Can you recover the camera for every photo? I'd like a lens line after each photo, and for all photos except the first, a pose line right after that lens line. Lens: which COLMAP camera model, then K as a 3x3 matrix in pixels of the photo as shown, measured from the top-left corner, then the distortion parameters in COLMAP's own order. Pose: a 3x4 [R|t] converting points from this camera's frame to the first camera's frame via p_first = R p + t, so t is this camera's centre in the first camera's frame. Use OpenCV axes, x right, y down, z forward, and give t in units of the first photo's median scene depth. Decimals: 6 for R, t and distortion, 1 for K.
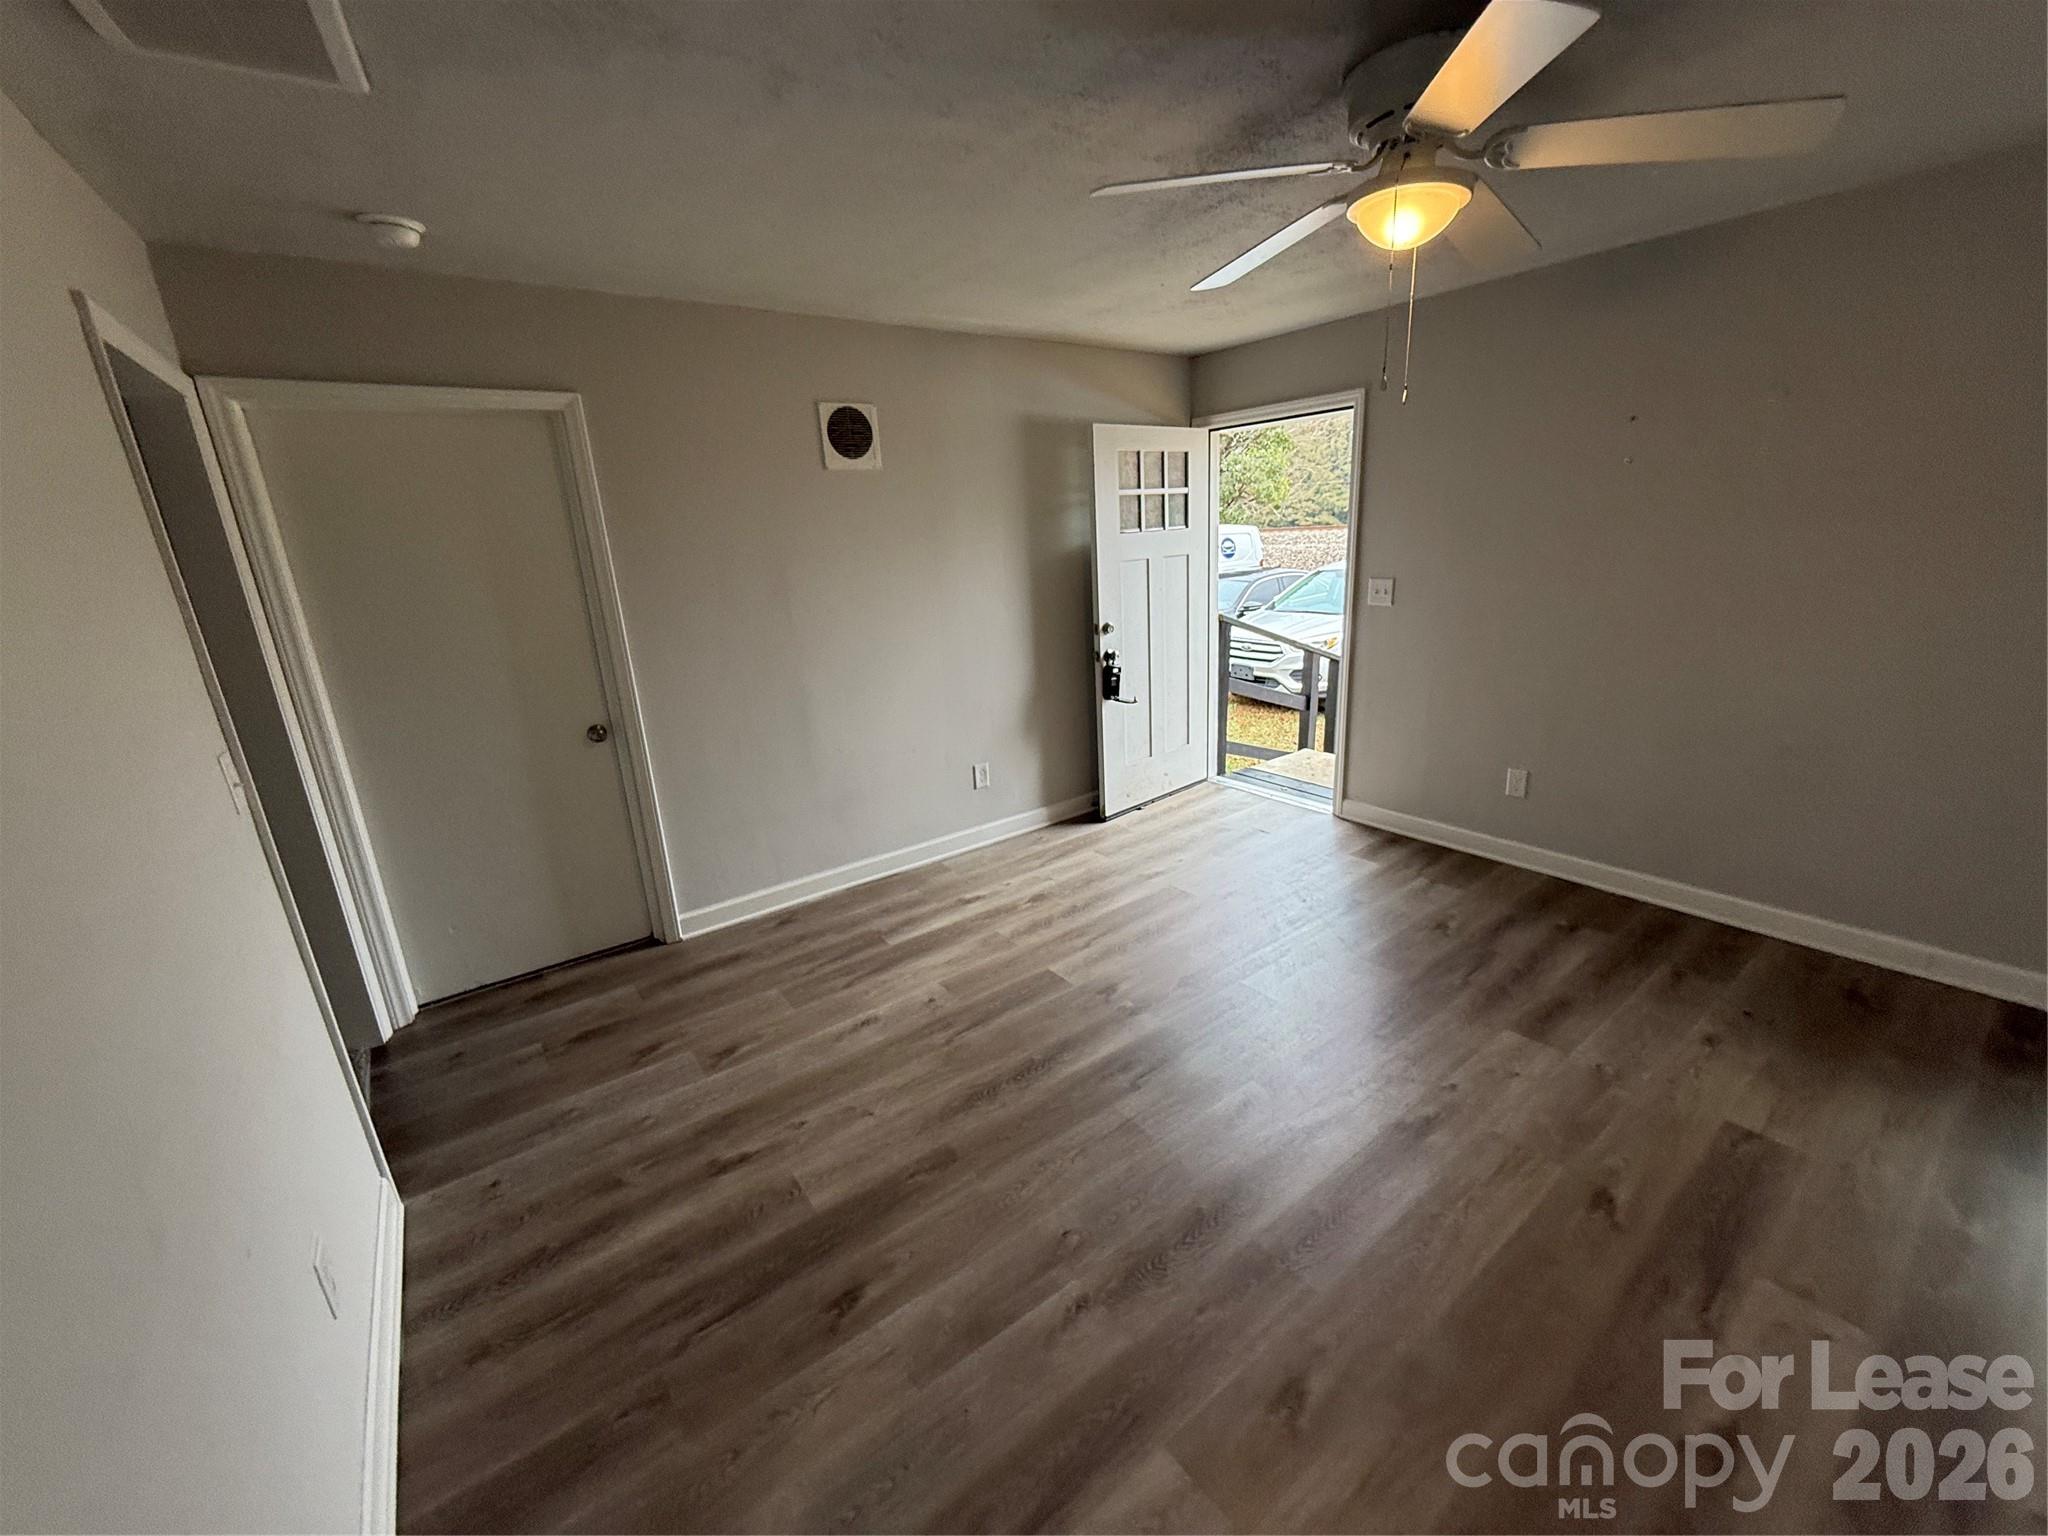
lens RADIAL K [[813.8, 0, 1022.3], [0, 813.8, 765.4], [0, 0, 1]] dist [0.000506, -0.000104]
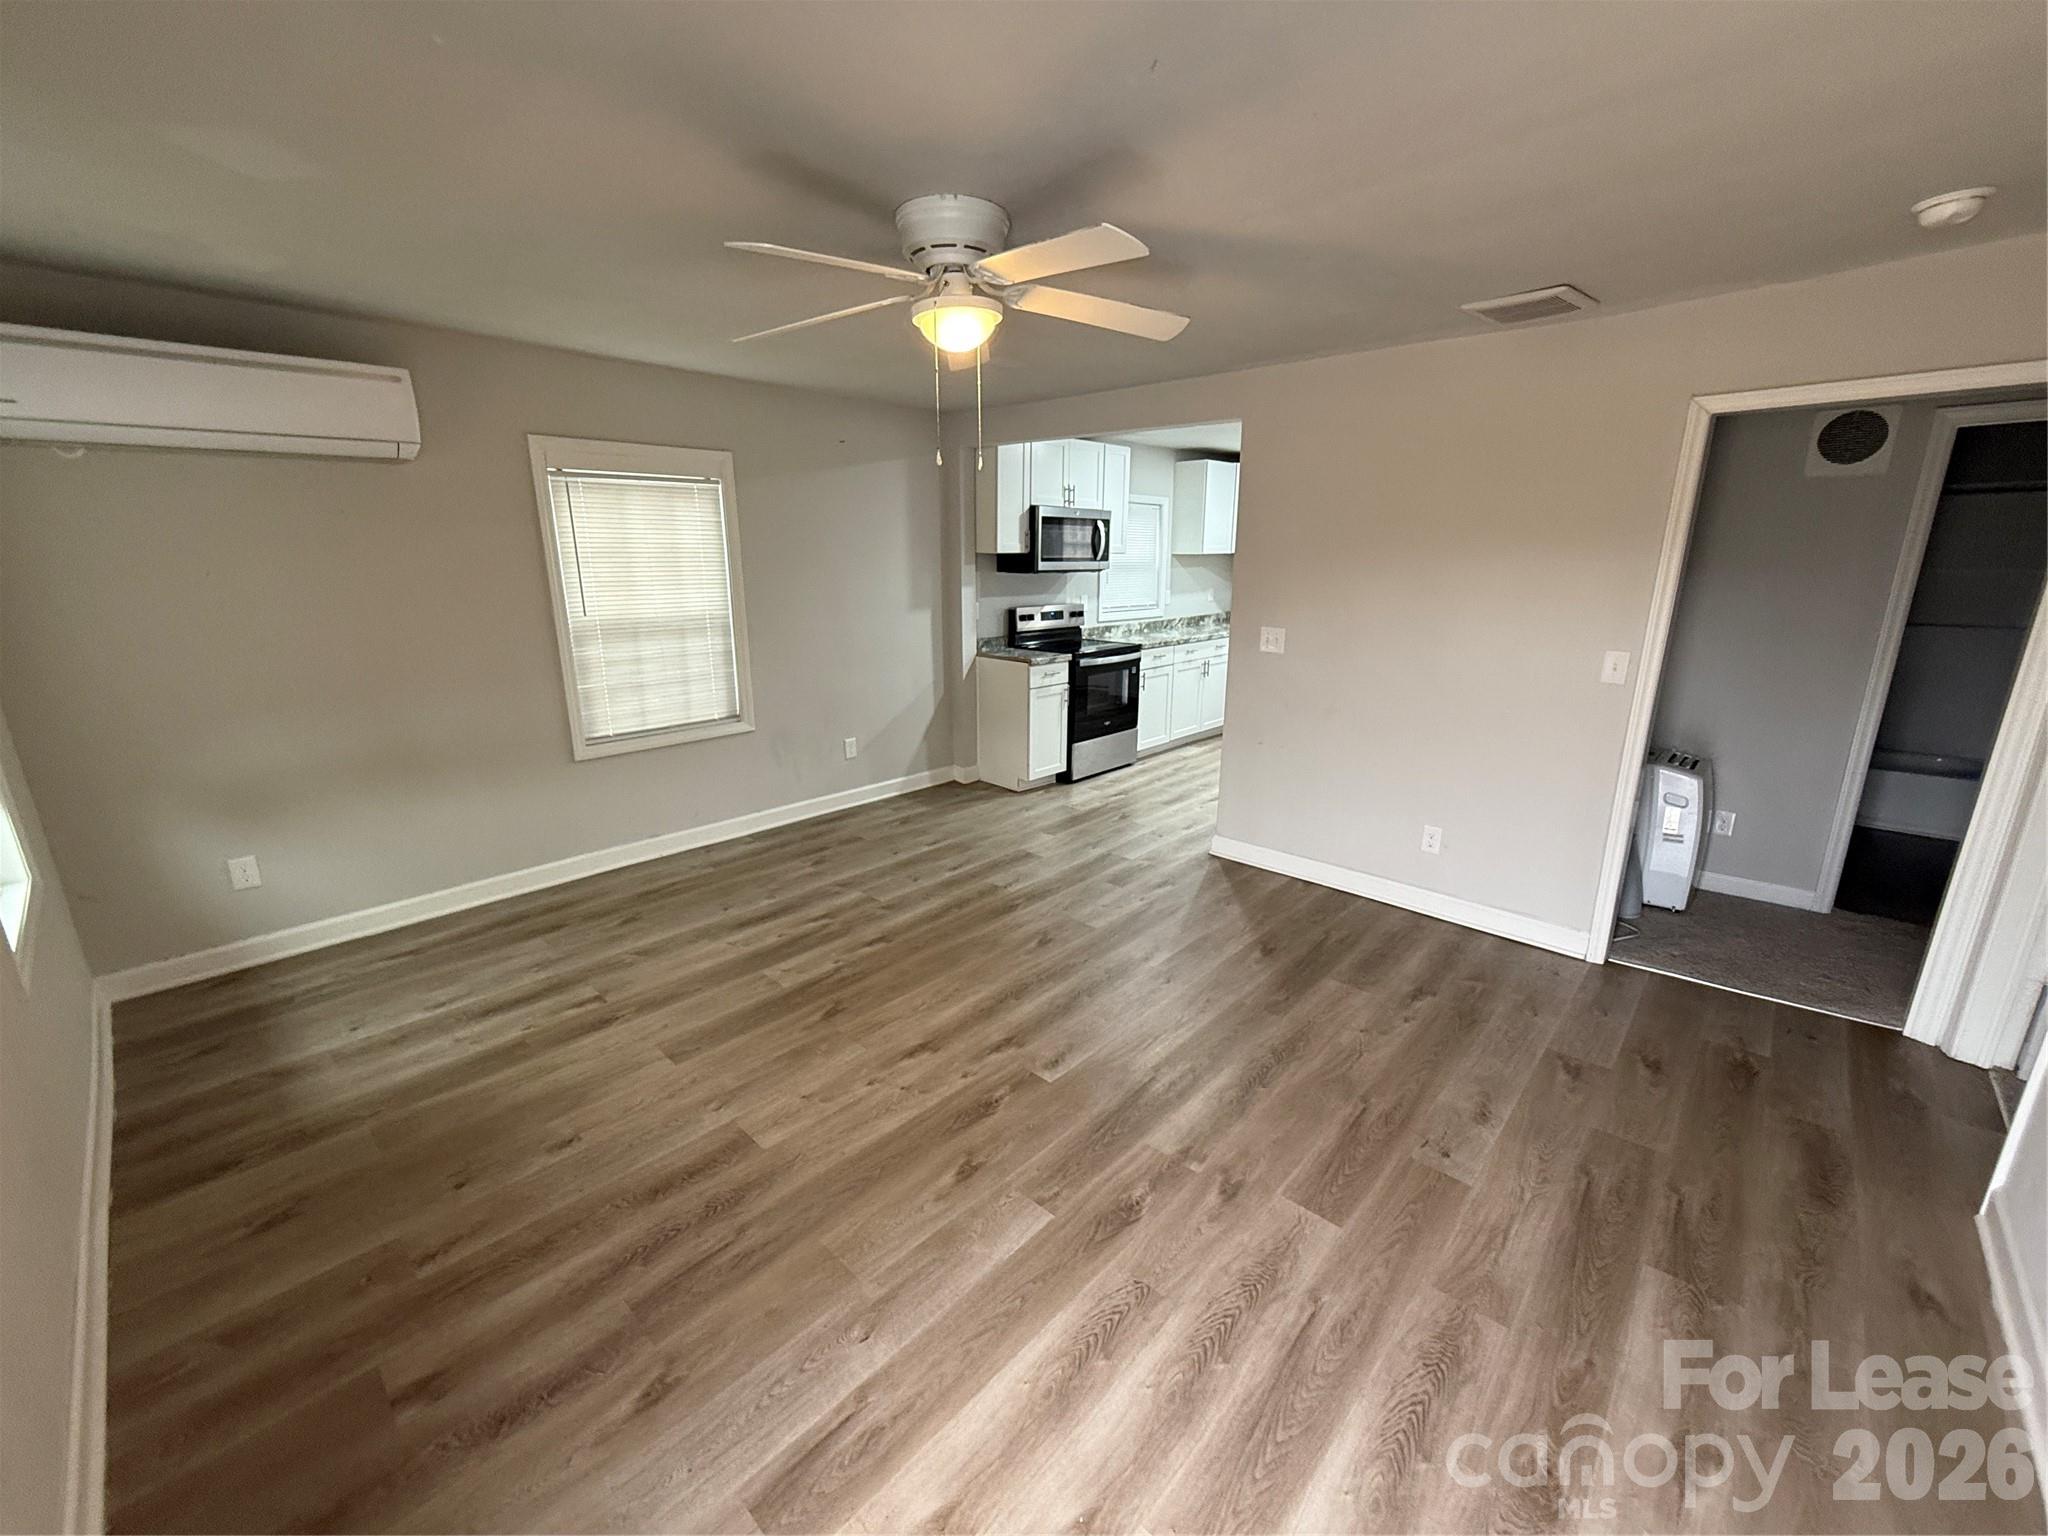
lens RADIAL K [[813.8, 0, 1016.6], [0, 813.8, 768.8], [0, 0, 1]] dist [0.000506, -0.000104]
pose [[-0.983454, 0.097201, -0.152870, 0.387539], [0.002735, 0.851733, 0.523970, -0.447082], [0.181135, 0.514882, -0.837906, 1.451426]]
